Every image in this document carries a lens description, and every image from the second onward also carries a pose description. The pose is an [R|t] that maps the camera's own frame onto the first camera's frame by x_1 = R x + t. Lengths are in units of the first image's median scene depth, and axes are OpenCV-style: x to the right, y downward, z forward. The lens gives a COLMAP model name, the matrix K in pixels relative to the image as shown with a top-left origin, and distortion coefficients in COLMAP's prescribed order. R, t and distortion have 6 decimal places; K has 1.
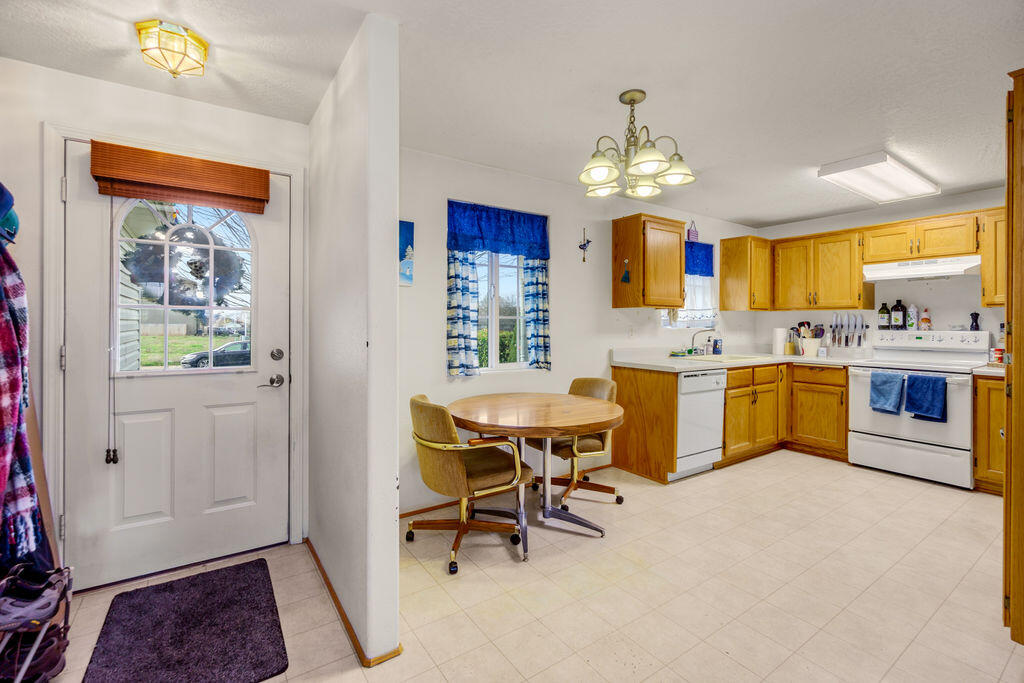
lens RADIAL K [[449.1, 0, 505.2], [0, 449.1, 325.2], [0, 0, 1]] dist [-0.000633, -0.000461]
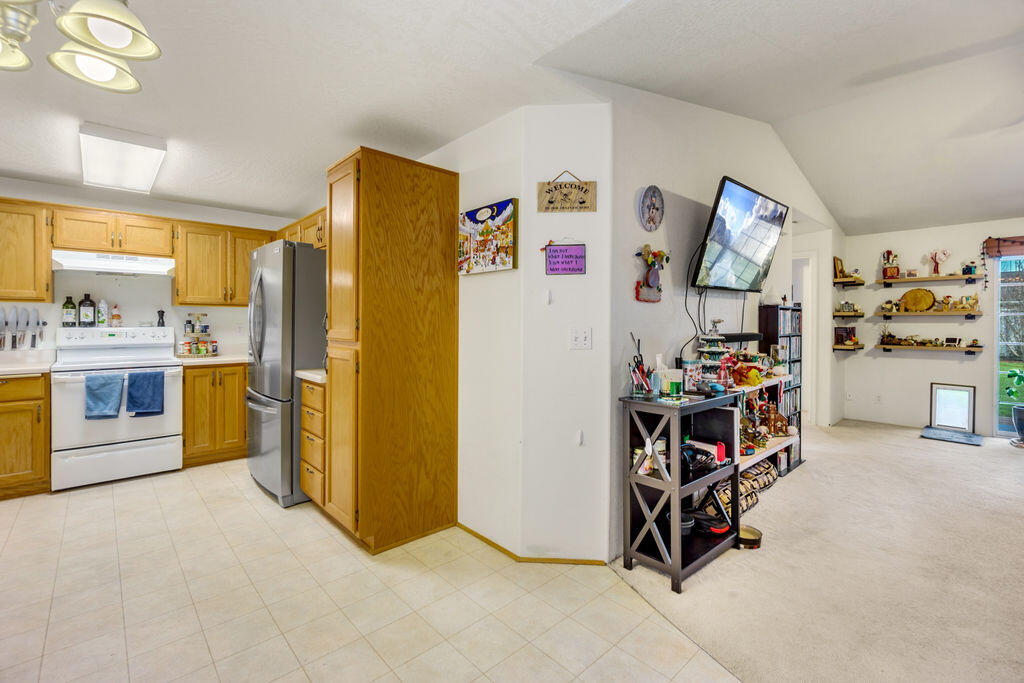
lens RADIAL K [[449.1, 0, 505.2], [0, 449.1, 325.2], [0, 0, 1]] dist [-0.000633, -0.000461]
pose [[-0.143327, -0.008875, 0.989636, -0.146468], [0.000157, 0.999960, 0.008990, -0.001205], [-0.989675, 0.001444, -0.143320, 0.294619]]
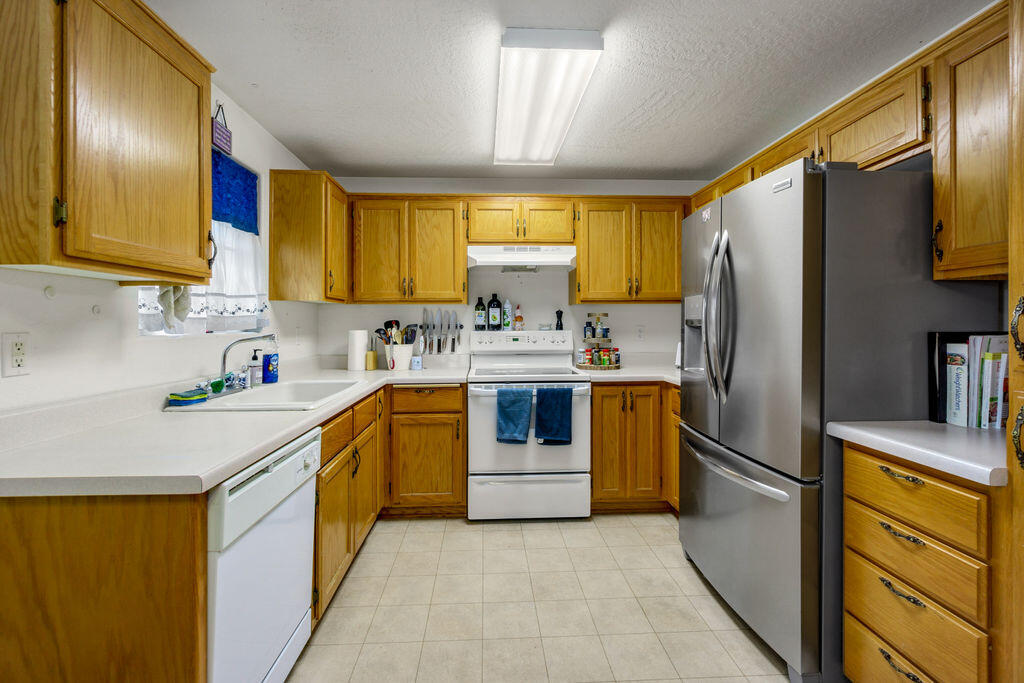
lens RADIAL K [[444.9, 0, 512.0], [0, 444.9, 322.7], [0, 0, 1]] dist [0.000492, -0.000080]
pose [[0.507341, -0.002662, 0.861741, 0.193465], [0.008274, 0.999964, -0.001782, -0.001872], [-0.861706, 0.008034, 0.507345, 0.565555]]
